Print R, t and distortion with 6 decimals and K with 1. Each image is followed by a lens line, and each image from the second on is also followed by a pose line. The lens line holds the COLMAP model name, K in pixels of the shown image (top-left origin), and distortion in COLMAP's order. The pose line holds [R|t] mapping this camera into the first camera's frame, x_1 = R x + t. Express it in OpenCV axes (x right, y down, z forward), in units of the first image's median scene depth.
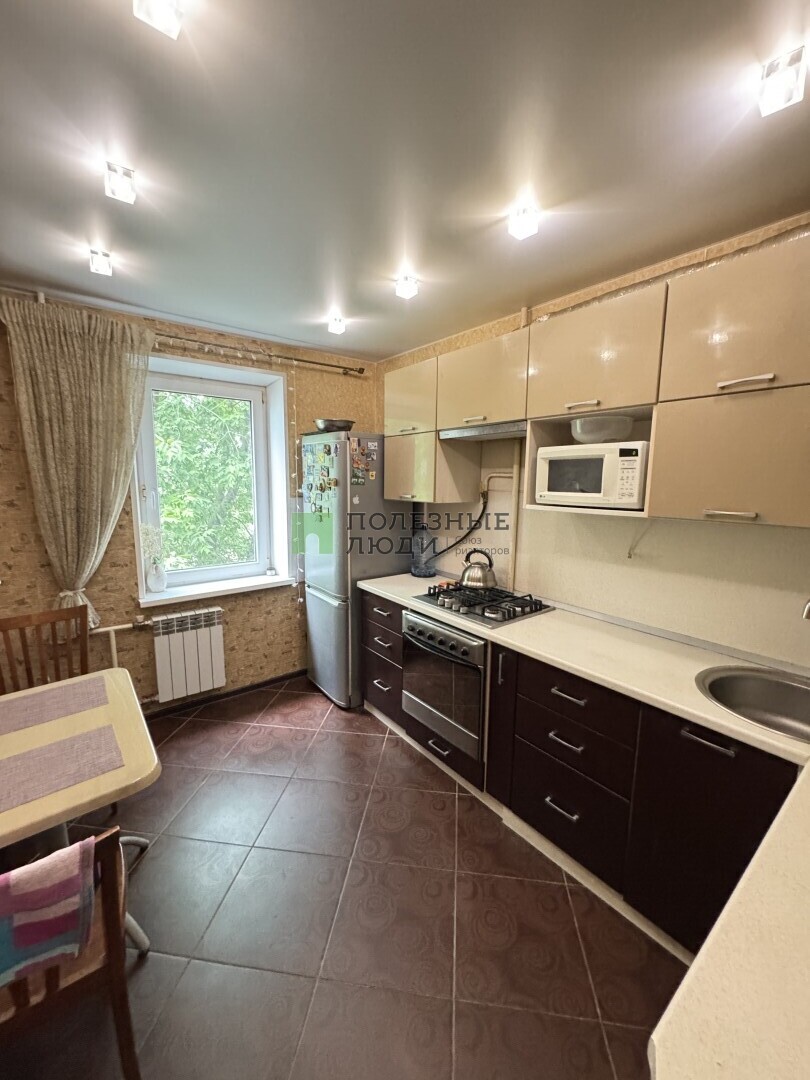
lens RADIAL K [[431.5, 0, 409.8], [0, 431.5, 538.5], [0, 0, 1]] dist [-0.002396, -0.000839]
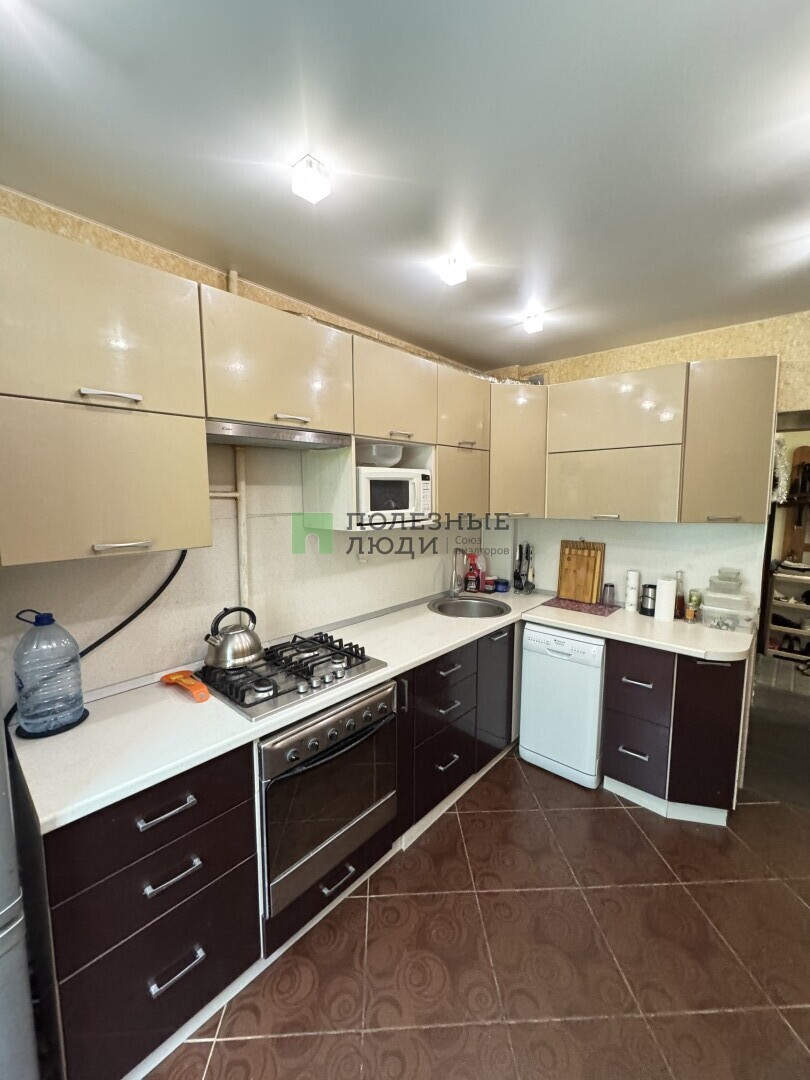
lens RADIAL K [[431.5, 0, 409.8], [0, 431.5, 537.4], [0, 0, 1]] dist [-0.002396, -0.000839]
pose [[-0.176034, -0.116881, 0.977420, -0.629422], [0.137215, 0.980319, 0.141940, -0.164275], [-0.974774, 0.159103, -0.156532, 0.988155]]
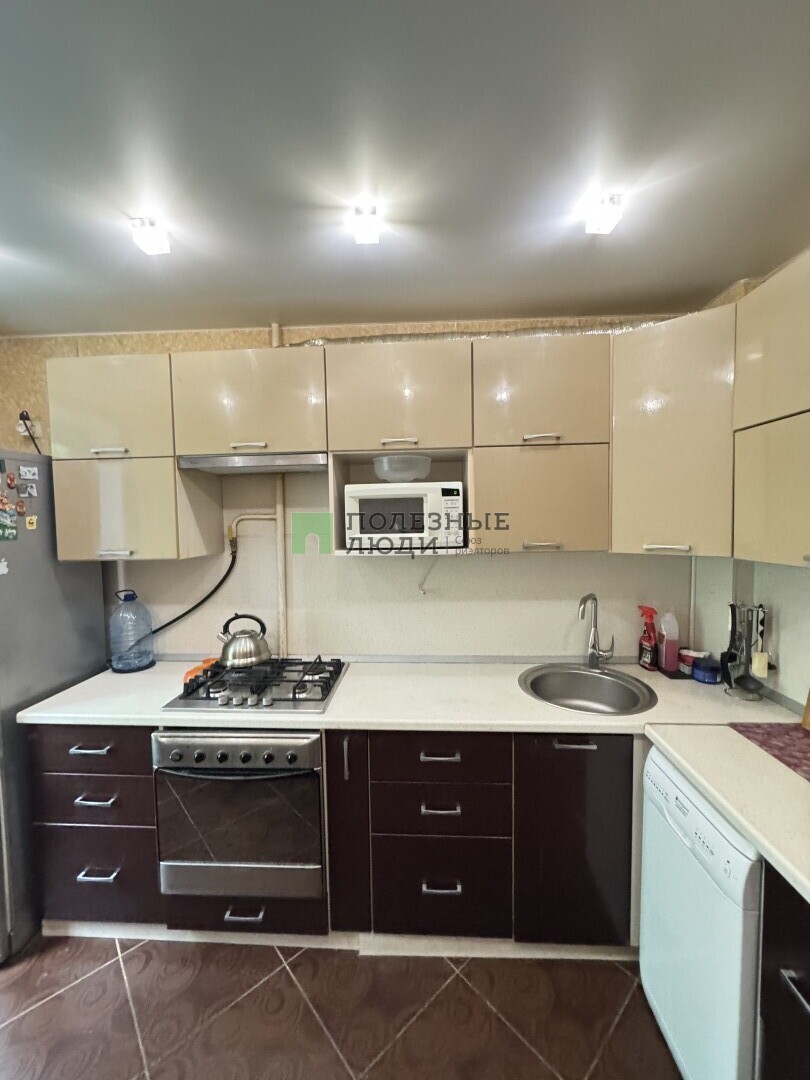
lens RADIAL K [[431.5, 0, 407.6], [0, 431.5, 538.3], [0, 0, 1]] dist [-0.002396, -0.000839]
pose [[0.656247, -0.060587, 0.752110, -0.259239], [0.128406, 0.991199, -0.032193, -0.054407], [-0.743540, 0.117702, 0.658251, 0.317406]]
